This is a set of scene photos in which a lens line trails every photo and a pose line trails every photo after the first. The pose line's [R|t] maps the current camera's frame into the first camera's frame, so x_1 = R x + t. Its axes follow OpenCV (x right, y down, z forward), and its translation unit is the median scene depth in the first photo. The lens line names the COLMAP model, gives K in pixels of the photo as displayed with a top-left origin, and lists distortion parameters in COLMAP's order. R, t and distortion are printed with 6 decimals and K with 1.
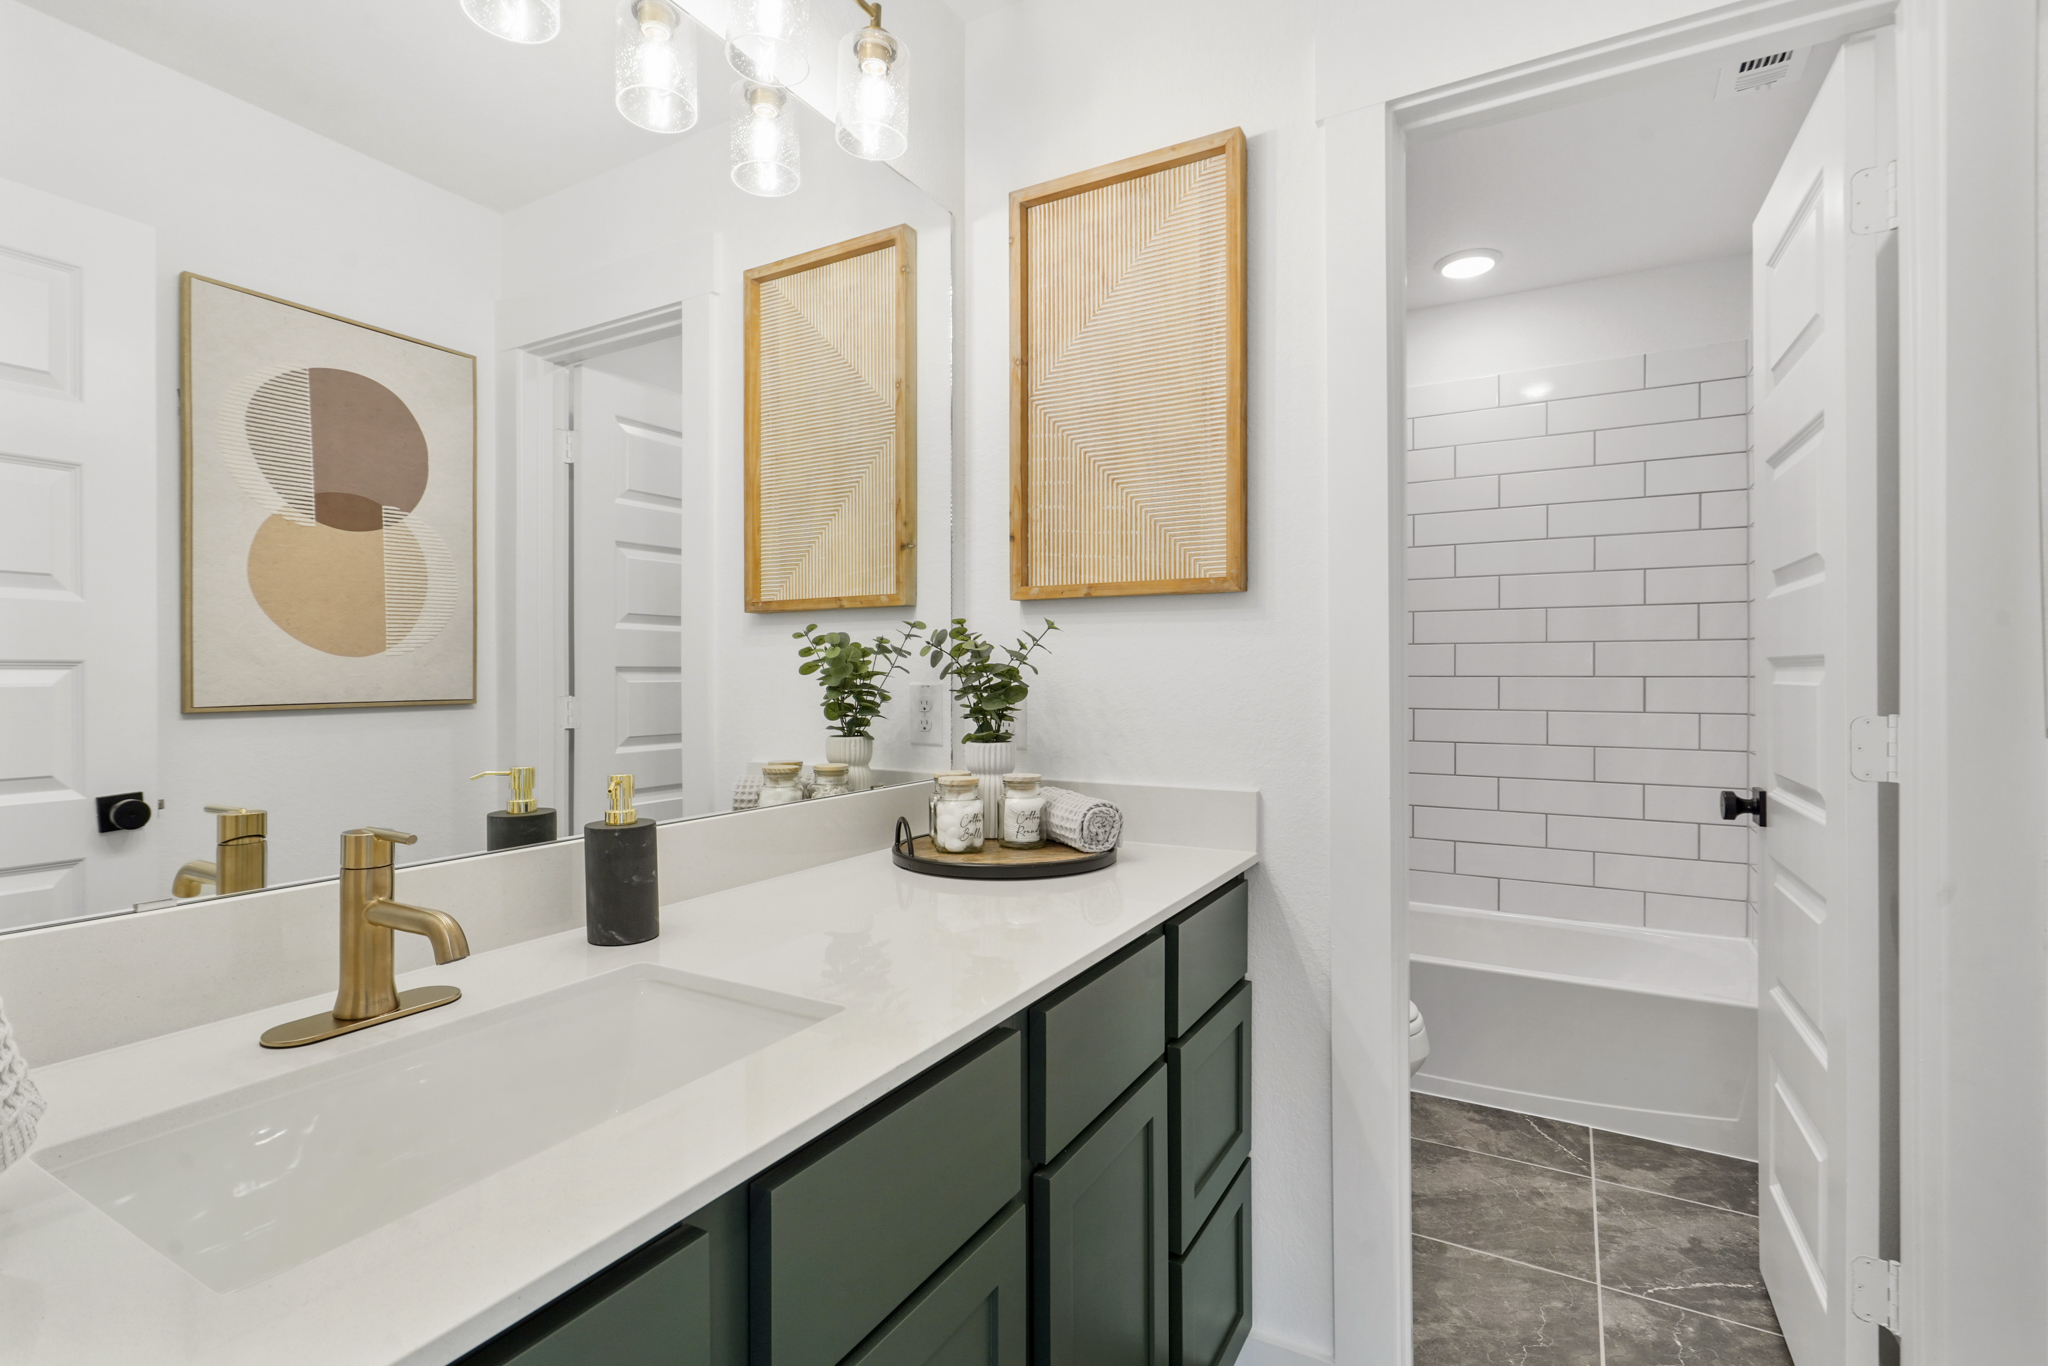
lens RADIAL K [[885.5, 0, 958.7], [0, 885.5, 700.1], [0, 0, 1]] dist [0.001259, 0.000158]
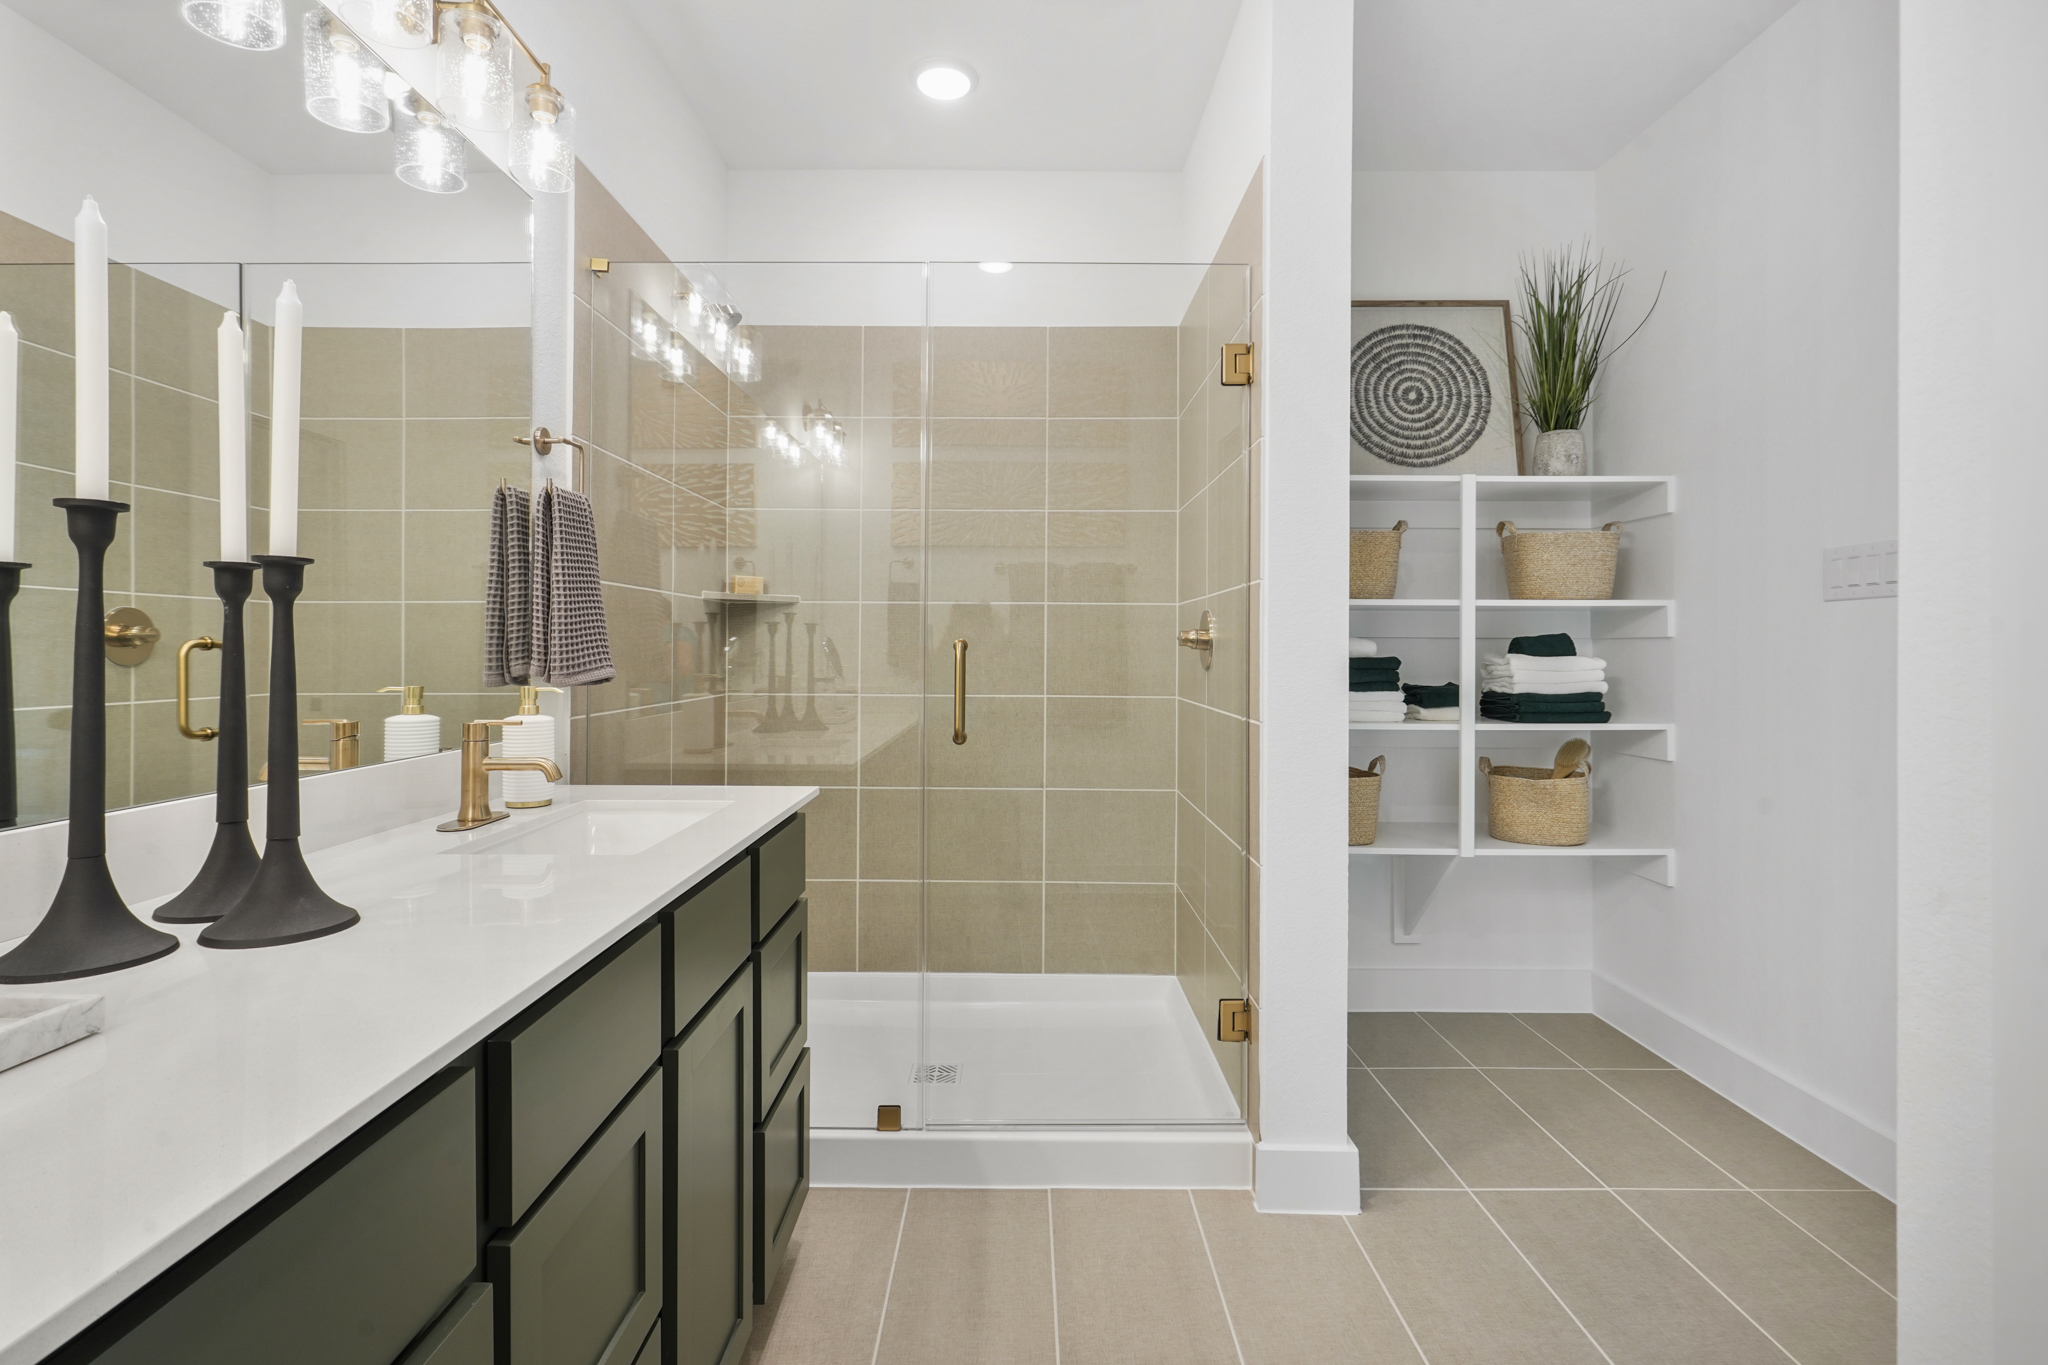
lens RADIAL K [[951.2, 0, 1003.1], [0, 951.2, 663.2], [0, 0, 1]] dist [0.002146, 0.000011]
pose [[0.841123, 0.000204, 0.540843, -0.180393], [-0.001788, 0.999996, 0.002402, 0.004998], [-0.540840, -0.002987, 0.841120, -0.268750]]
